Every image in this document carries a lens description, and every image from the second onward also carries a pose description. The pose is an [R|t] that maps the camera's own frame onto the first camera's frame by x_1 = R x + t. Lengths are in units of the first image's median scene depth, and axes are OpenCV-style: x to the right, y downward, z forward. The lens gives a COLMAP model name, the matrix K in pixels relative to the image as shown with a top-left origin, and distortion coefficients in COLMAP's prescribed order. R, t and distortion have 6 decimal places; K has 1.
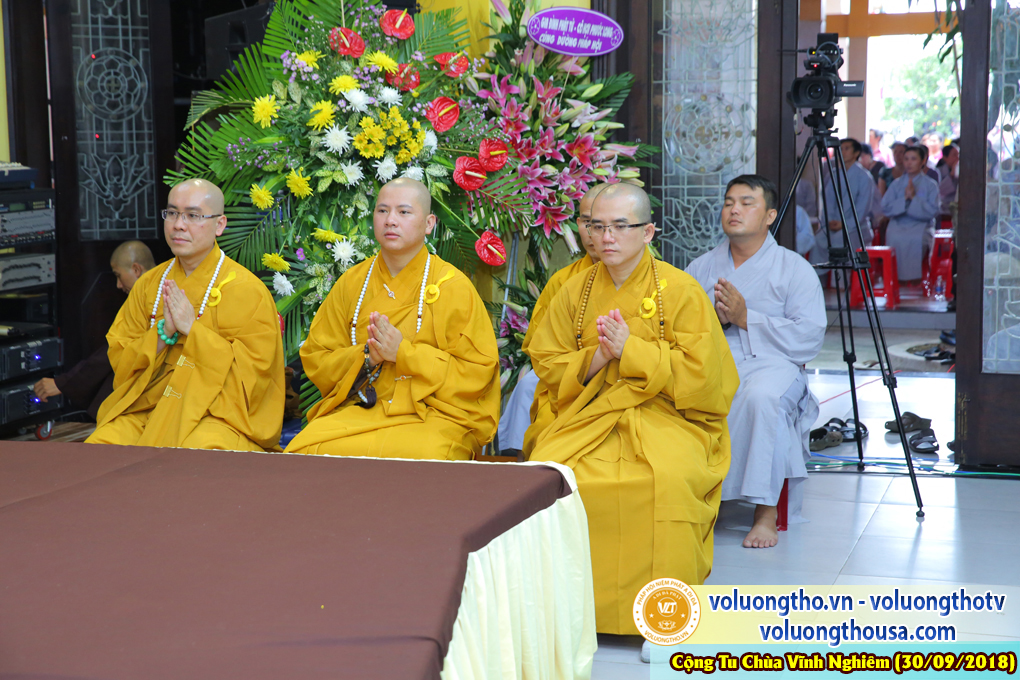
lens RADIAL K [[1872.6, 0, 510.9], [0, 1872.6, 339.2], [0, 0, 1]] dist [0.224064, 0.000000]
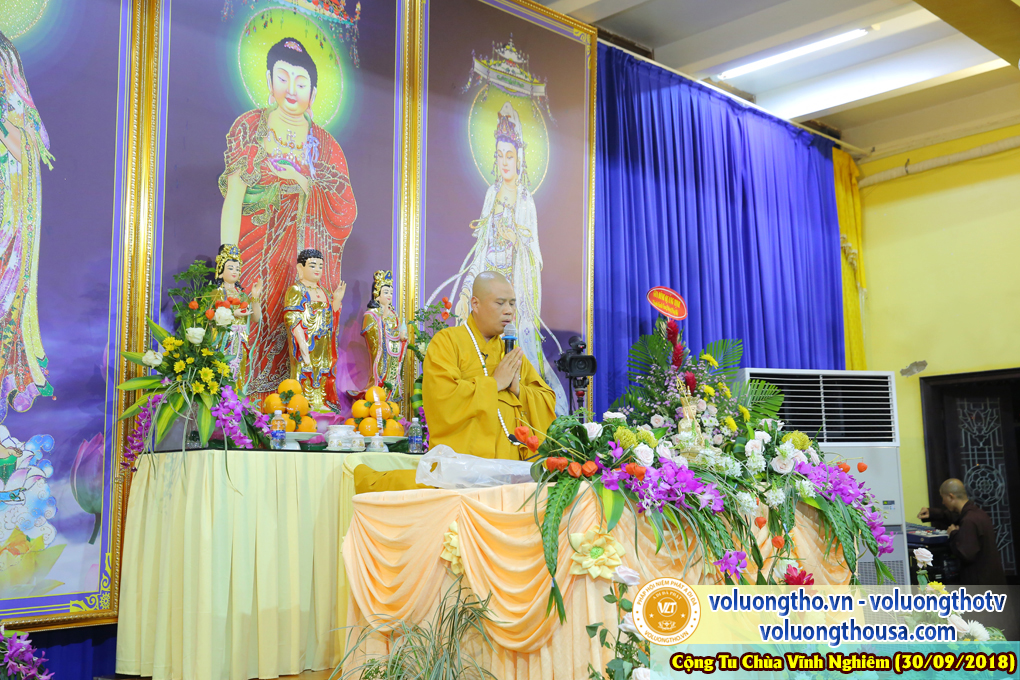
lens RADIAL K [[1171.0, 0, 508.3], [0, 1171.0, 339.0], [0, 0, 1]] dist [0.054526, 0.000000]
pose [[0.896542, -0.077848, -0.436064, -0.139097], [-0.031684, 0.970644, -0.238424, 0.011216], [0.441824, 0.227573, 0.867757, -0.205379]]
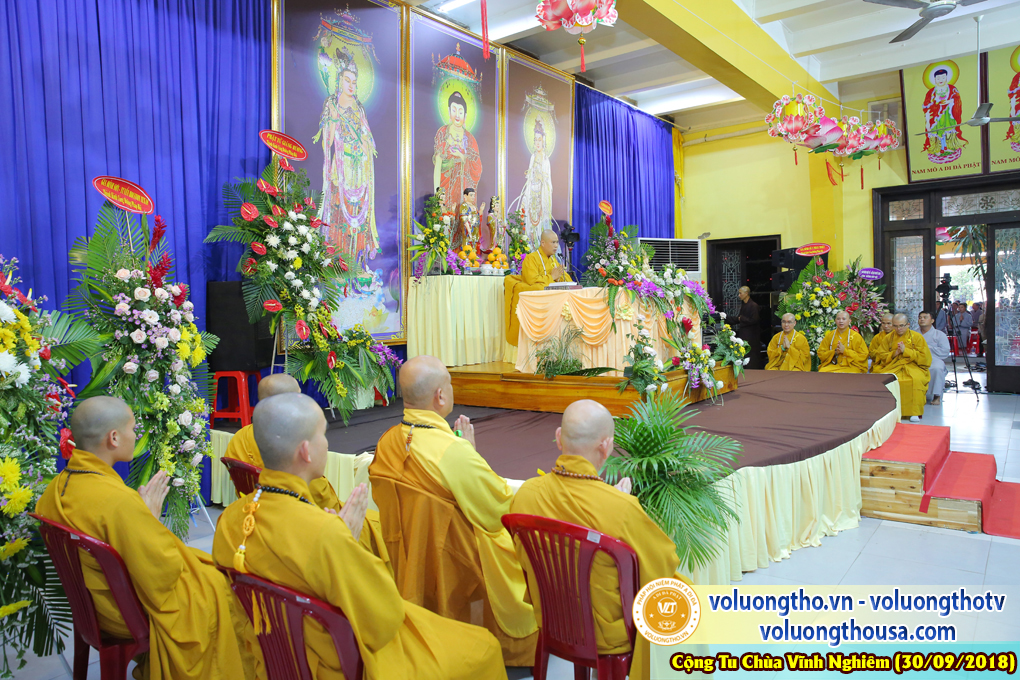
lens RADIAL K [[695.1, 0, 504.9], [0, 695.1, 340.1], [0, 0, 1]] dist [-0.110199, 0.079981]
pose [[0.930682, -0.000206, -0.365829, -0.153319], [-0.019979, 0.998479, -0.051391, 0.054135], [0.365283, 0.055137, 0.929262, -0.525670]]
